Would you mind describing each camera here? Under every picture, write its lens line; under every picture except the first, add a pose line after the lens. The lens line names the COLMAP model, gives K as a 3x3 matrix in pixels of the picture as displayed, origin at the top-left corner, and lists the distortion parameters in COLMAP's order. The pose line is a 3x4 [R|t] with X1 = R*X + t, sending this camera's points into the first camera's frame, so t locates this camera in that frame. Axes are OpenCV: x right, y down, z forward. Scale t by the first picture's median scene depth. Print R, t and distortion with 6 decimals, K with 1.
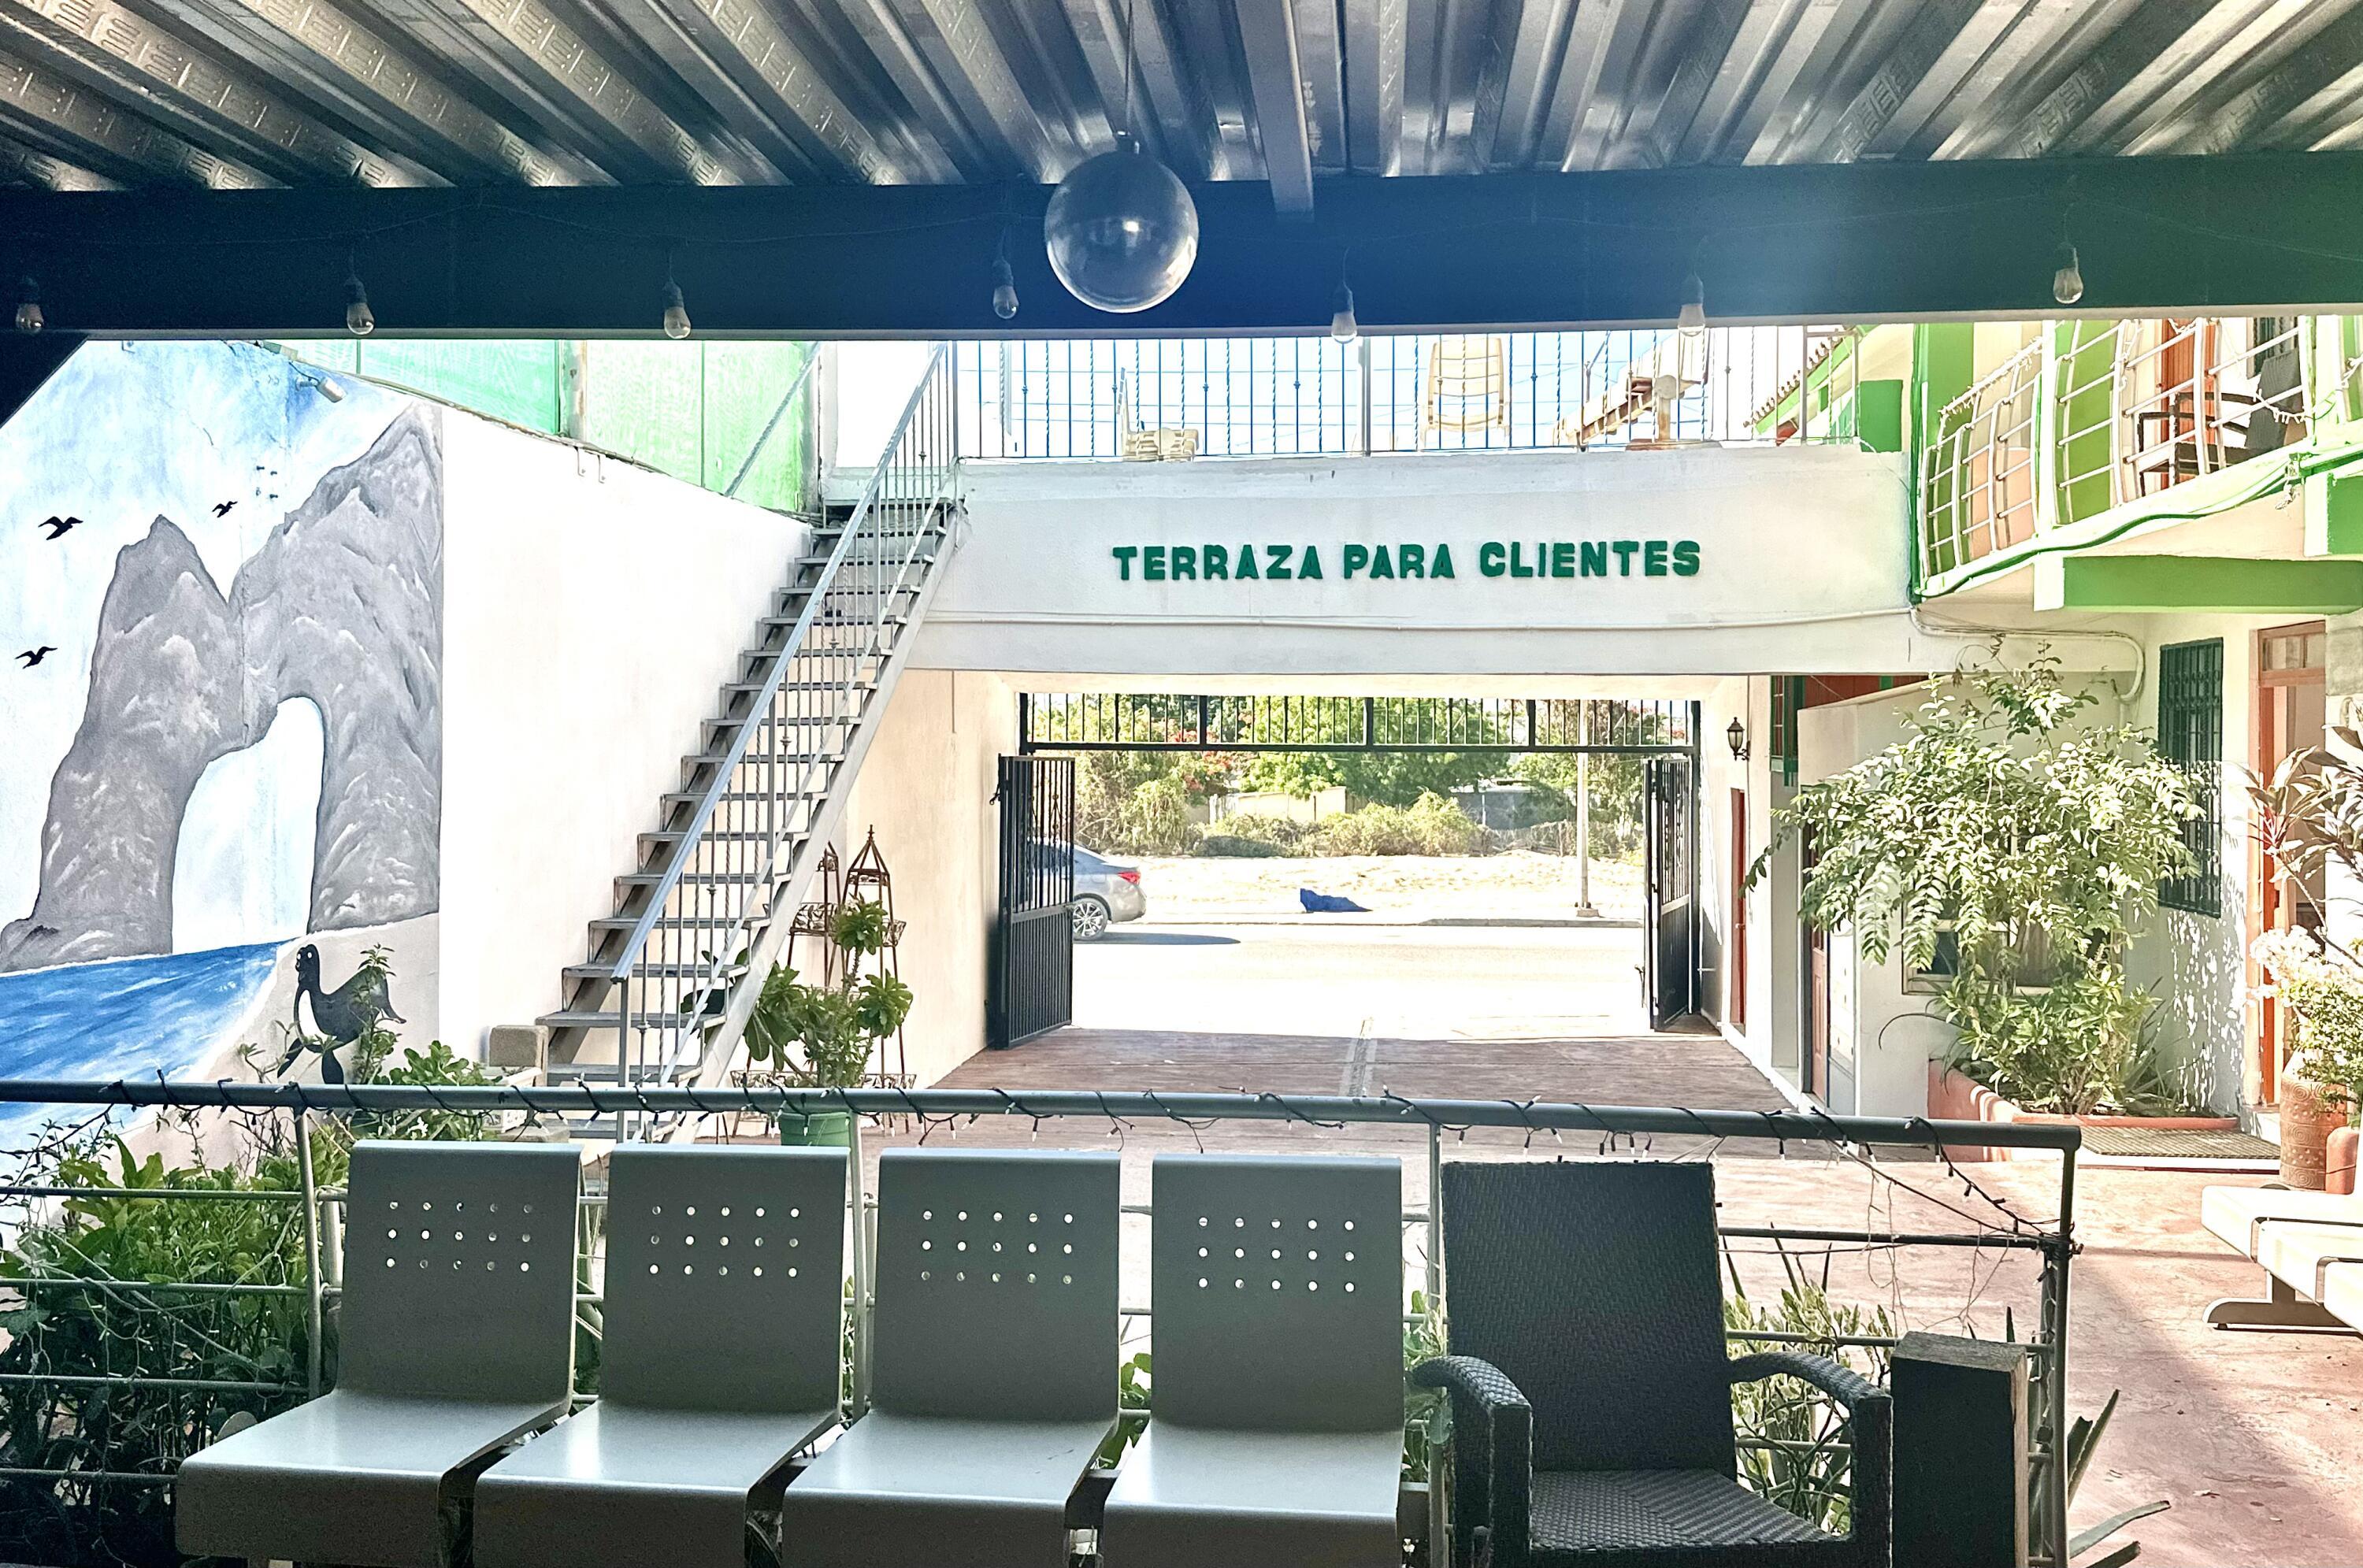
lens RADIAL K [[2046.3, 0, 1169.7], [0, 2046.3, 733.0], [0, 0, 1]] dist [0.039565, -0.052160]
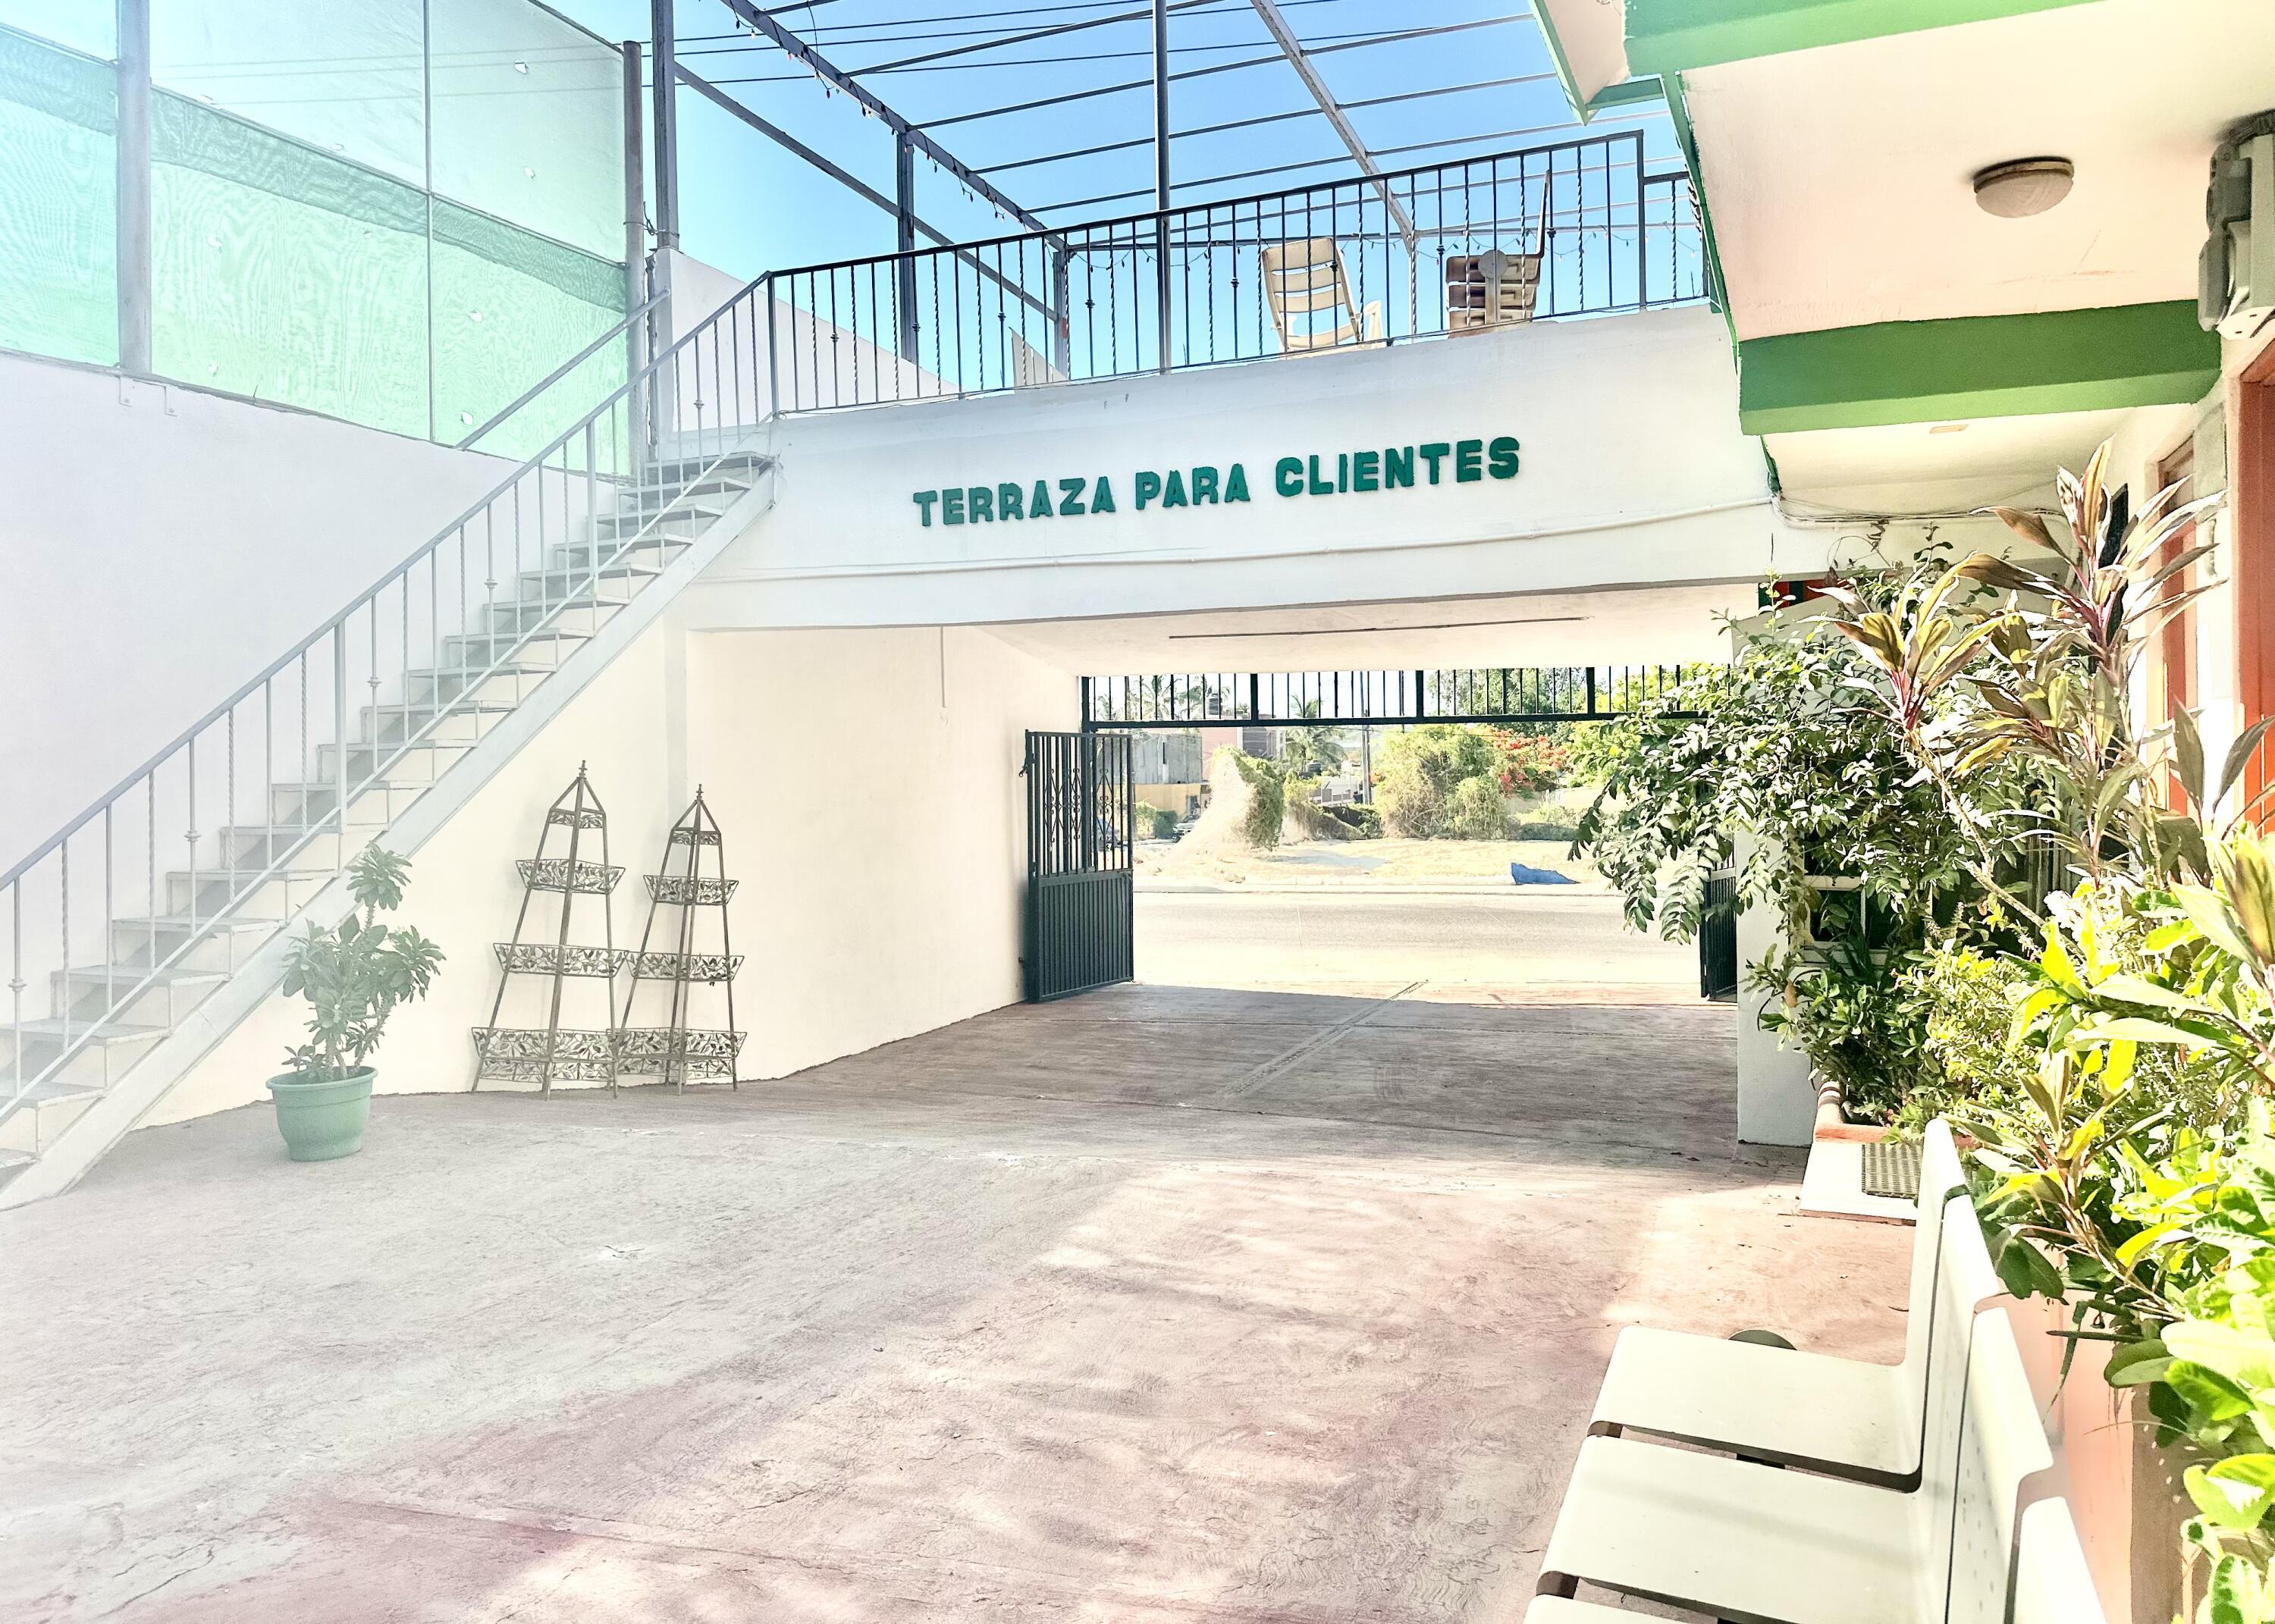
lens RADIAL K [[1557.6, 0, 1154.0], [0, 1557.6, 801.8], [0, 0, 1]] dist [0.041135, -0.054397]
pose [[0.962537, -0.011385, -0.270910, 0.295884], [0.019912, 0.999388, 0.028747, 0.038011], [0.270417, -0.033064, 0.962175, 0.337281]]
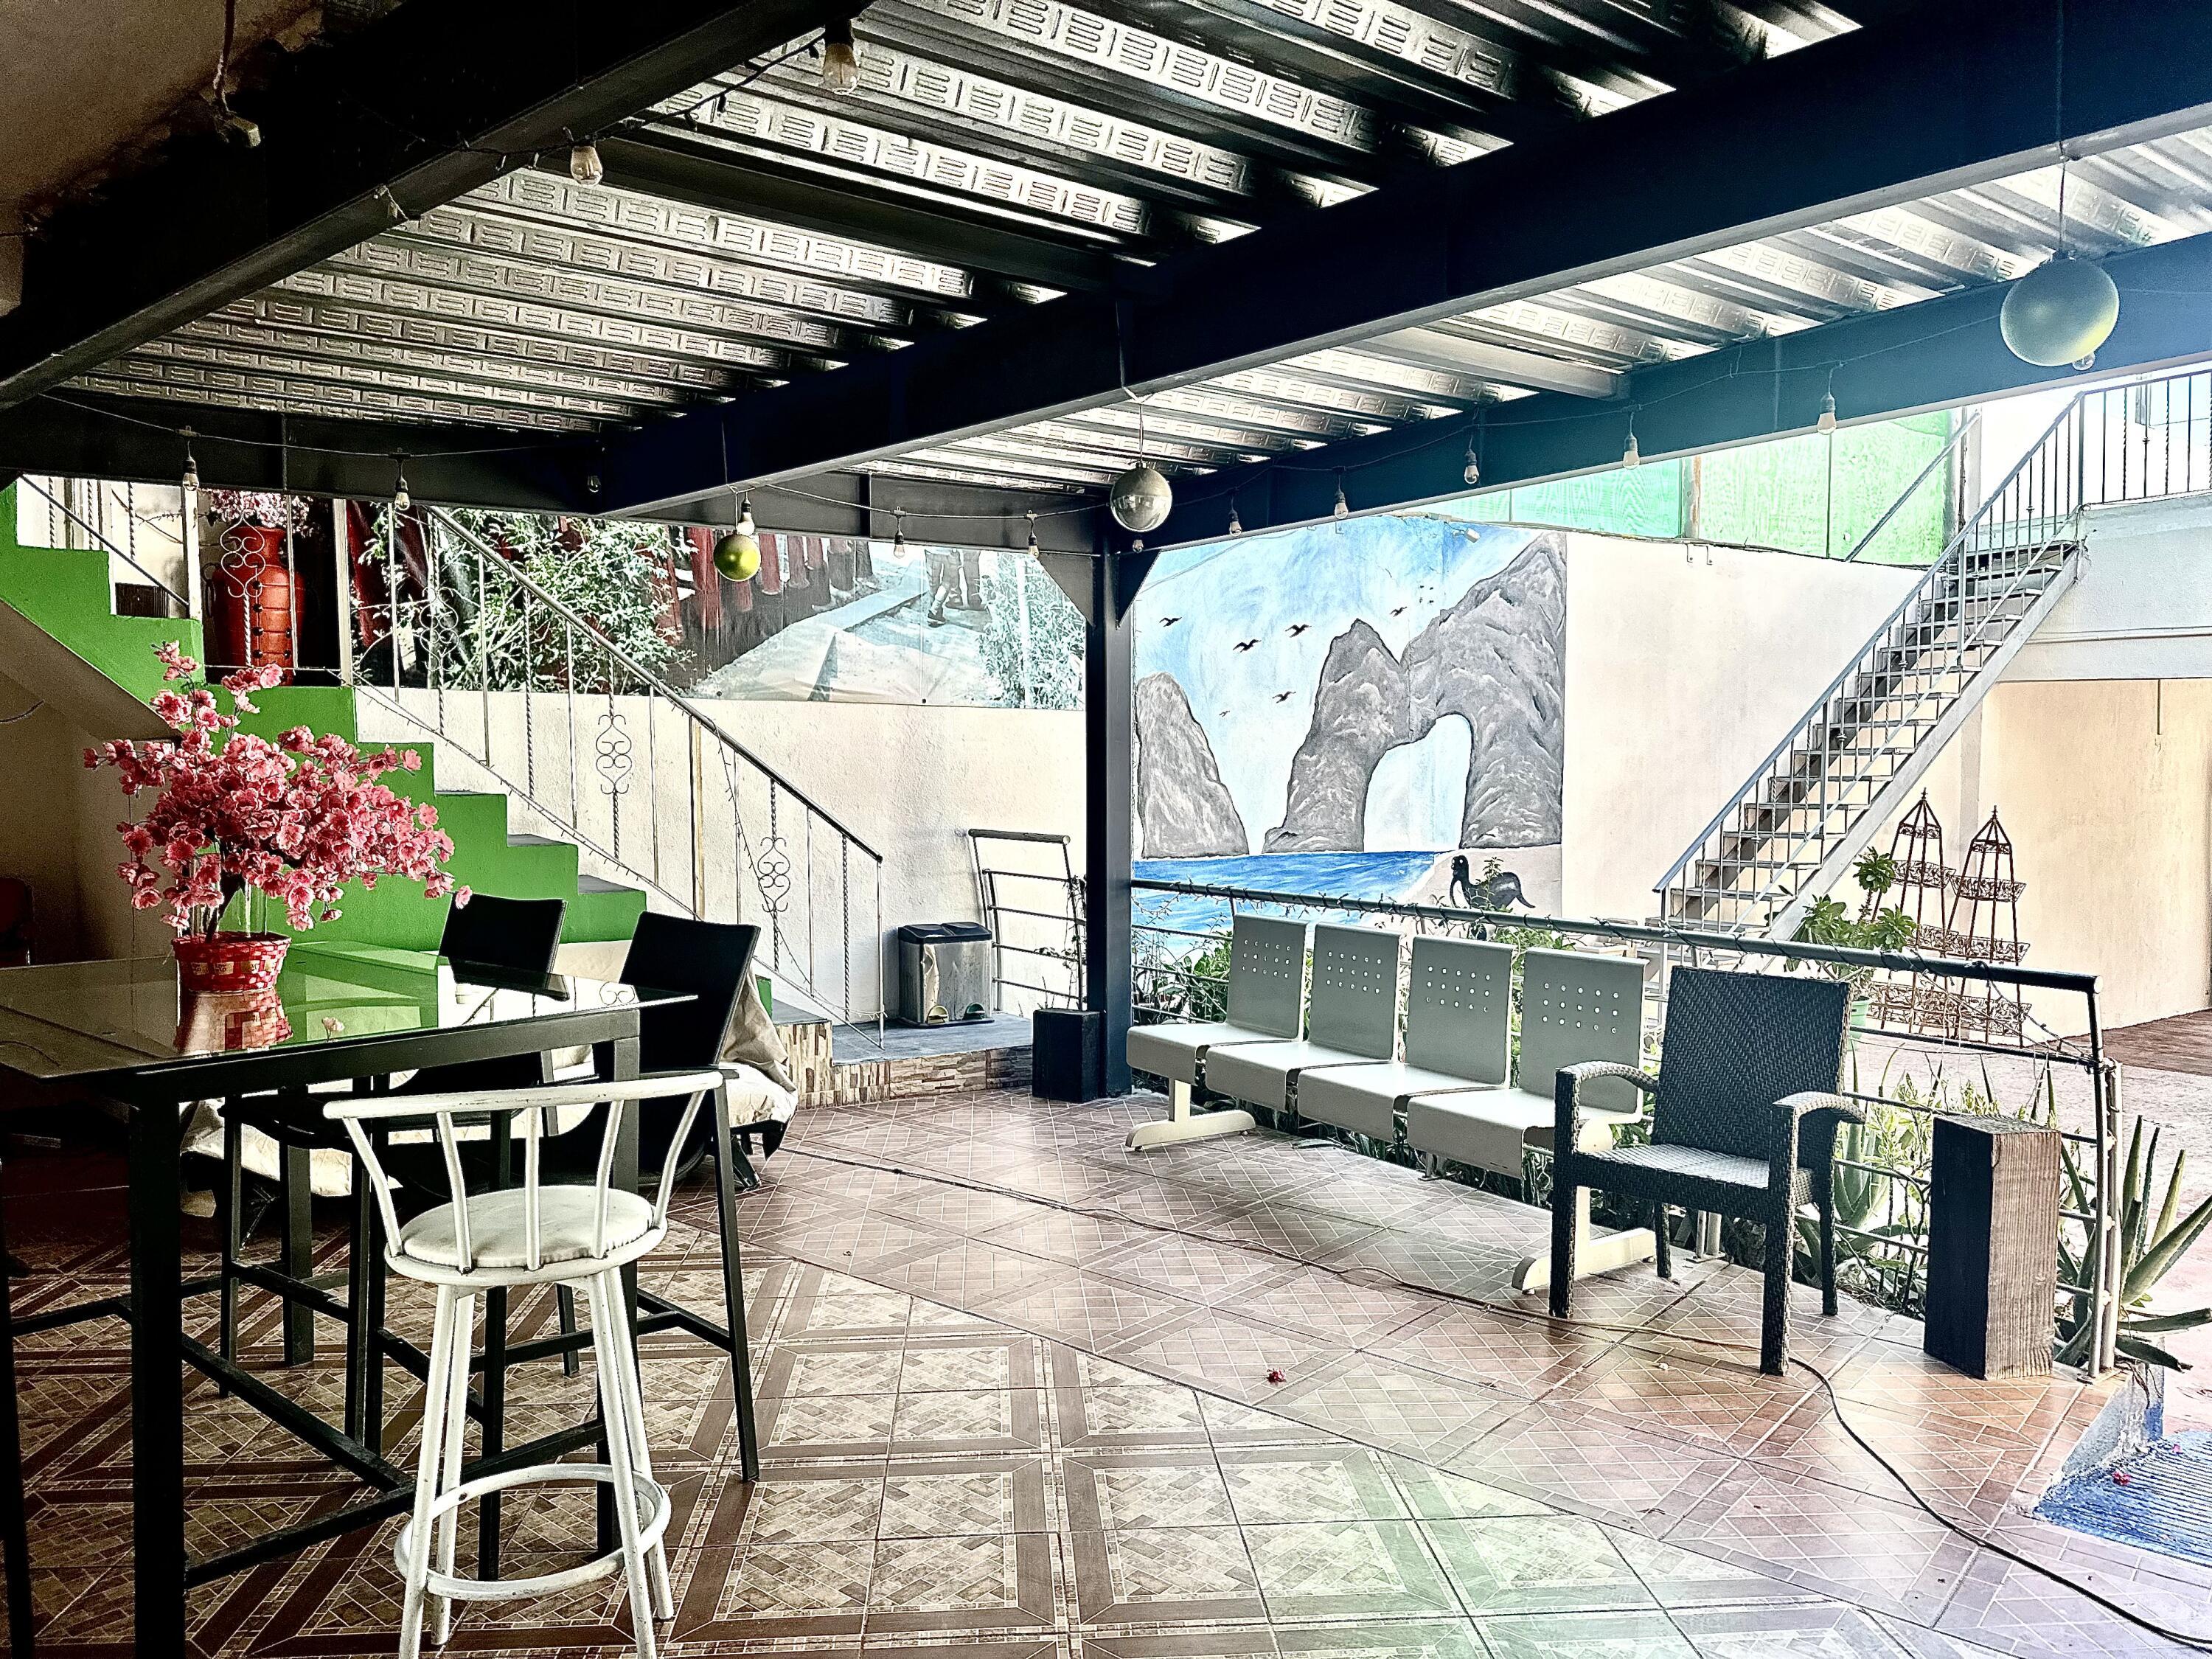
lens RADIAL K [[1562.2, 0, 1126.5], [0, 1562.2, 834.5], [0, 0, 1]] dist [0.056941, -0.070021]
pose [[0.661305, 0.030388, -0.749501, 0.249184], [0.009285, 0.998771, 0.048688, 0.010798], [0.750059, -0.039157, 0.660210, -0.061158]]
